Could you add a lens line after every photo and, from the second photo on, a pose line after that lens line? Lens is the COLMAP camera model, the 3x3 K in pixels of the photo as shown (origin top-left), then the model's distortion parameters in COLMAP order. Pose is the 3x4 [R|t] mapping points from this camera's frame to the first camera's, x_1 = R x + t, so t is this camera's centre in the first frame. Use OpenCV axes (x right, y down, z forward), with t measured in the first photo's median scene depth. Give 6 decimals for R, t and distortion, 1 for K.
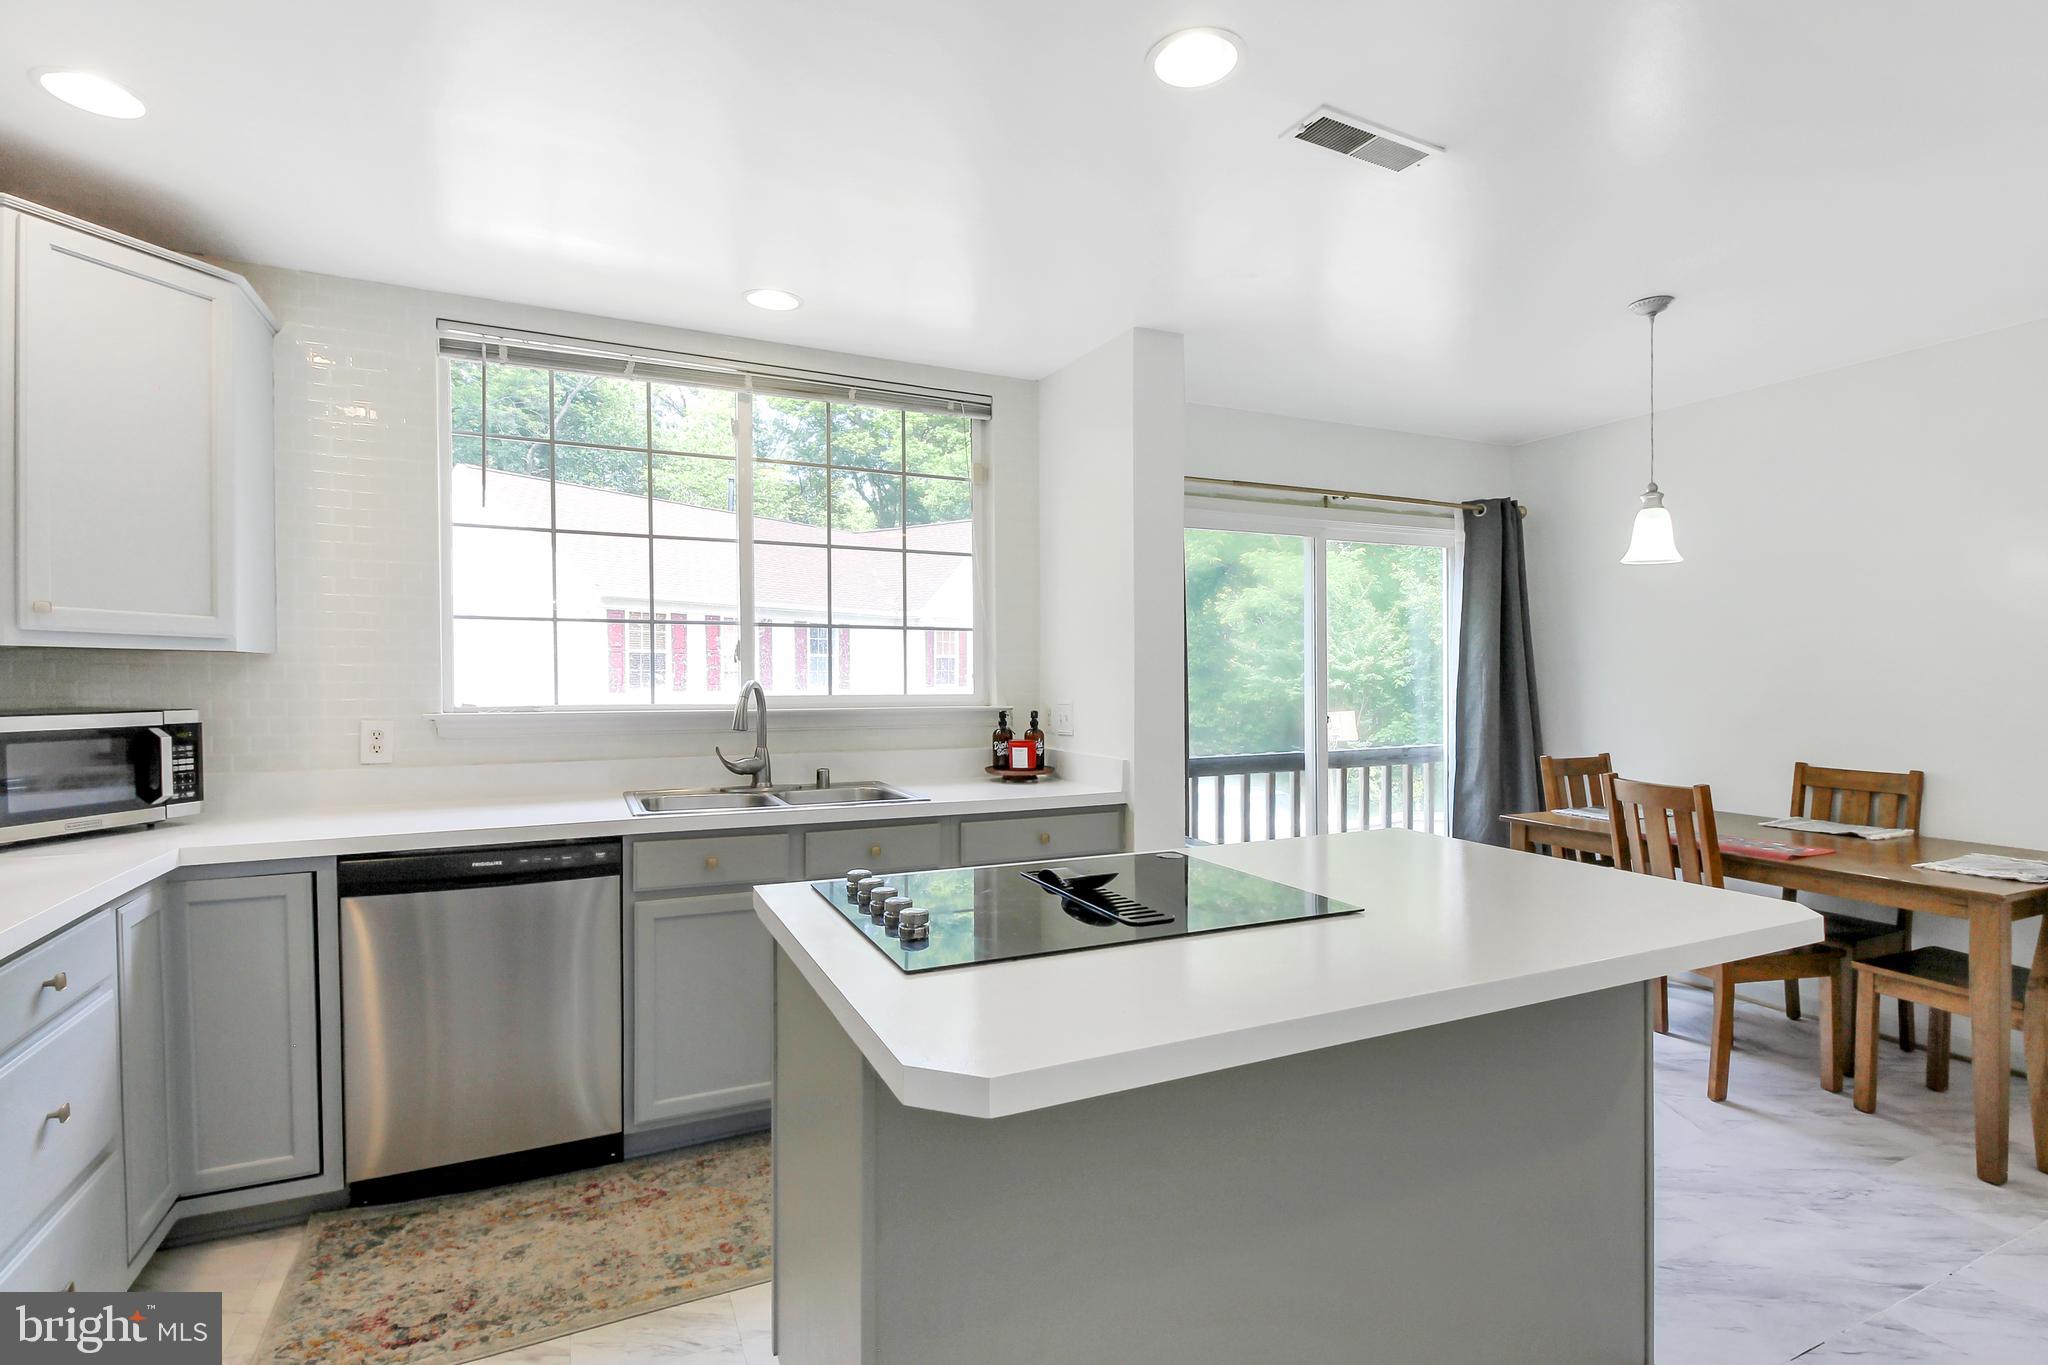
lens RADIAL K [[956.4, 0, 1044.0], [0, 956.4, 684.6], [0, 0, 1]] dist [0.010984, -0.007875]
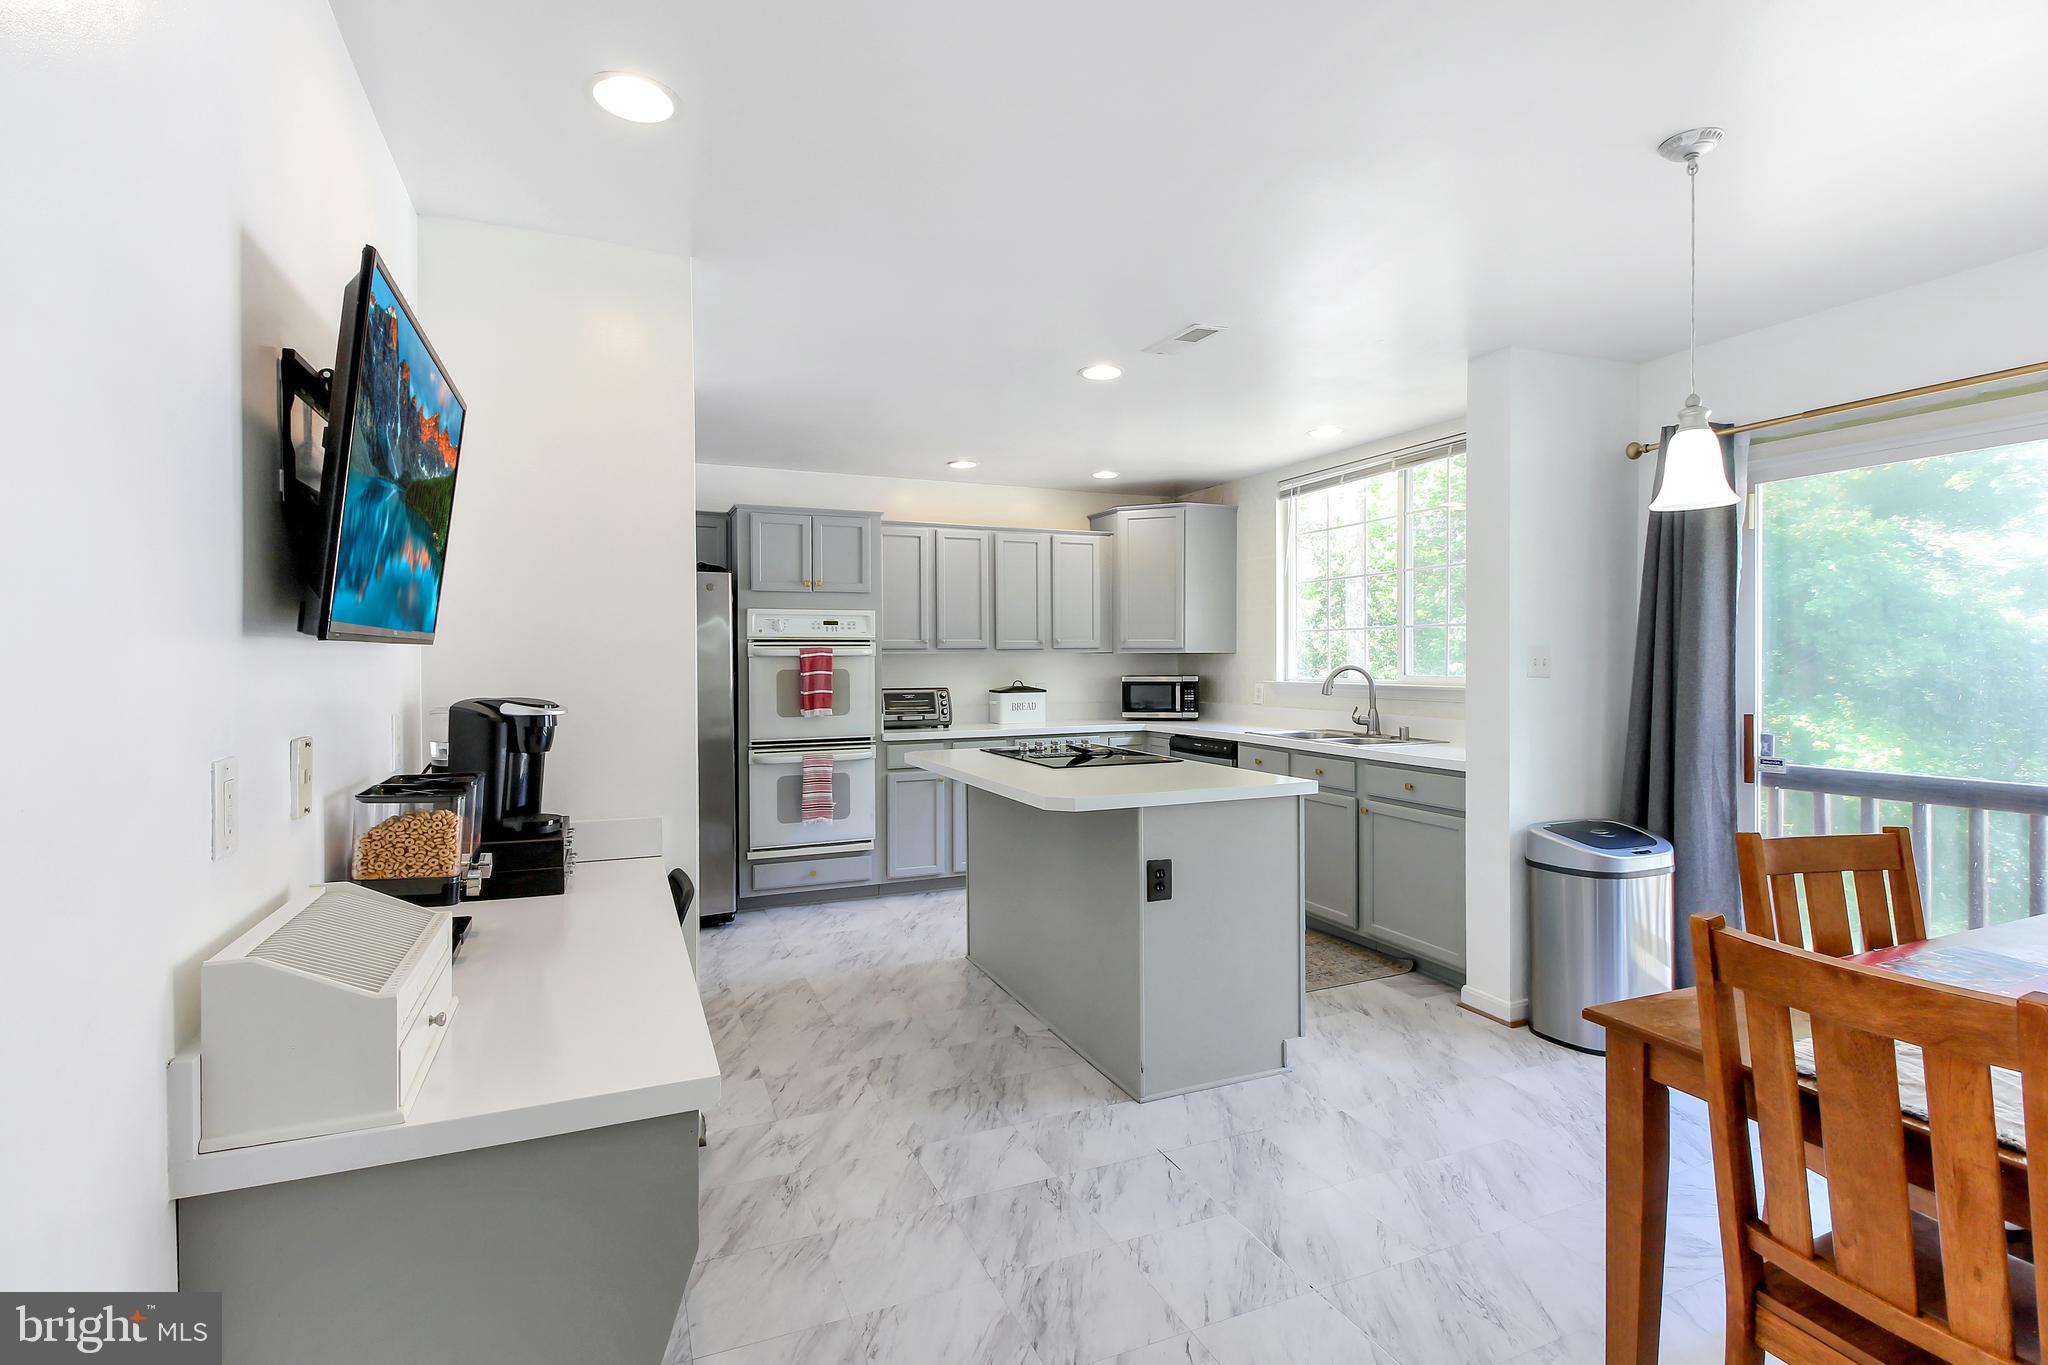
lens RADIAL K [[956.4, 0, 1007.0], [0, 956.4, 663.1], [0, 0, 1]] dist [0.010984, -0.007875]
pose [[-0.048545, -0.001357, -0.998820, 1.305801], [-0.010508, 0.999944, -0.000848, -0.000345], [0.998766, 0.010454, -0.048557, 0.502389]]
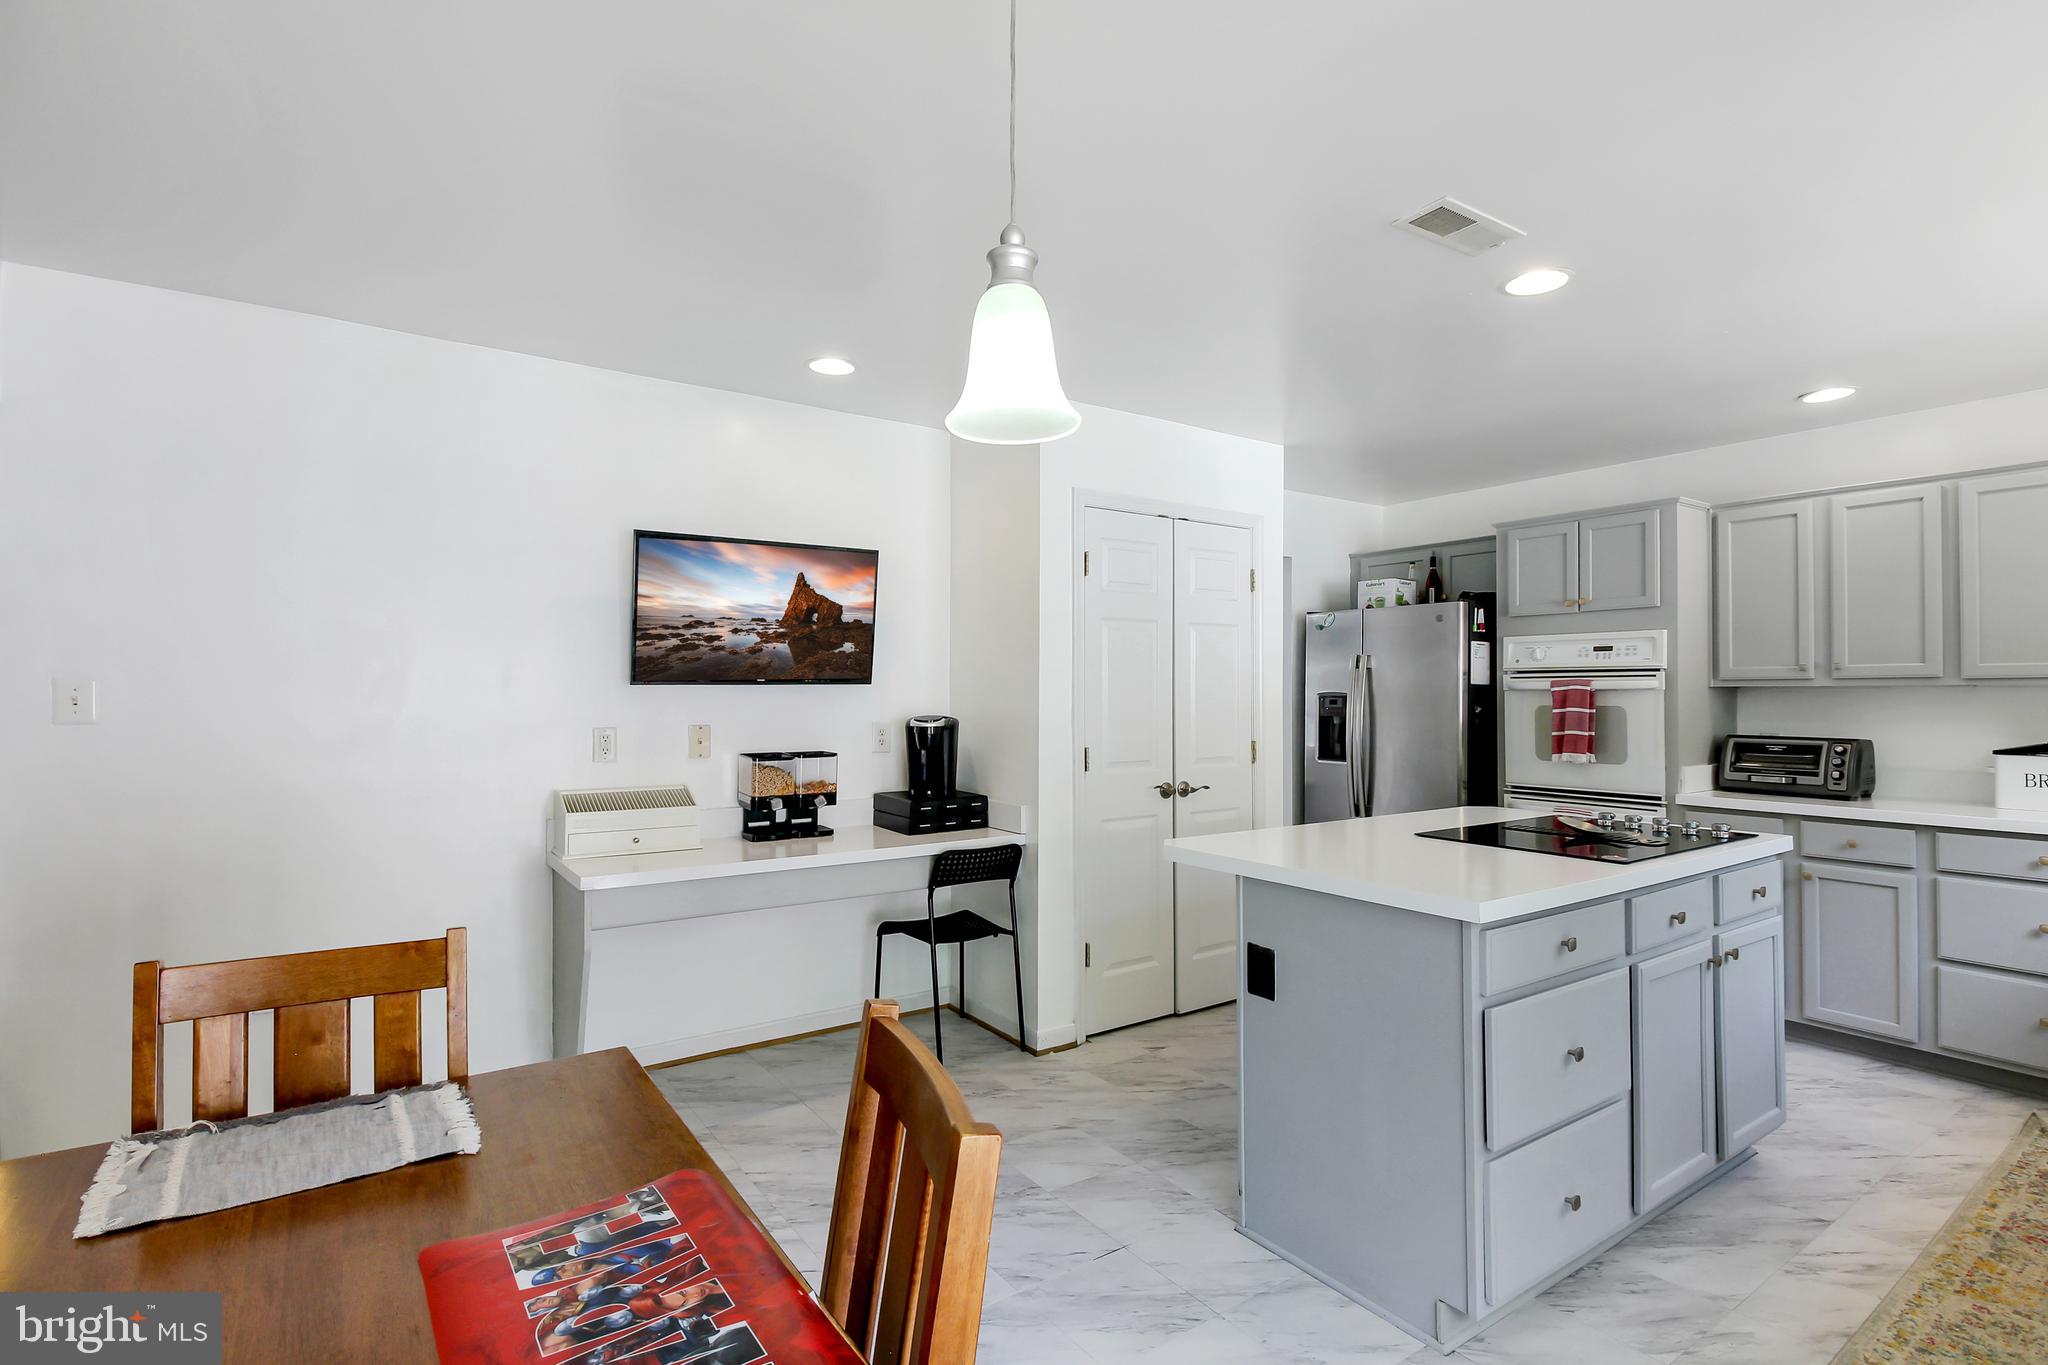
lens RADIAL K [[959.8, 0, 1036.9], [0, 959.8, 692.3], [0, 0, 1]] dist [0.014457, -0.014790]
pose [[-0.983891, -0.004862, -0.178705, 0.673651], [-0.008160, 0.999810, 0.017722, -0.025057], [0.178585, 0.018895, -0.983743, 1.320231]]
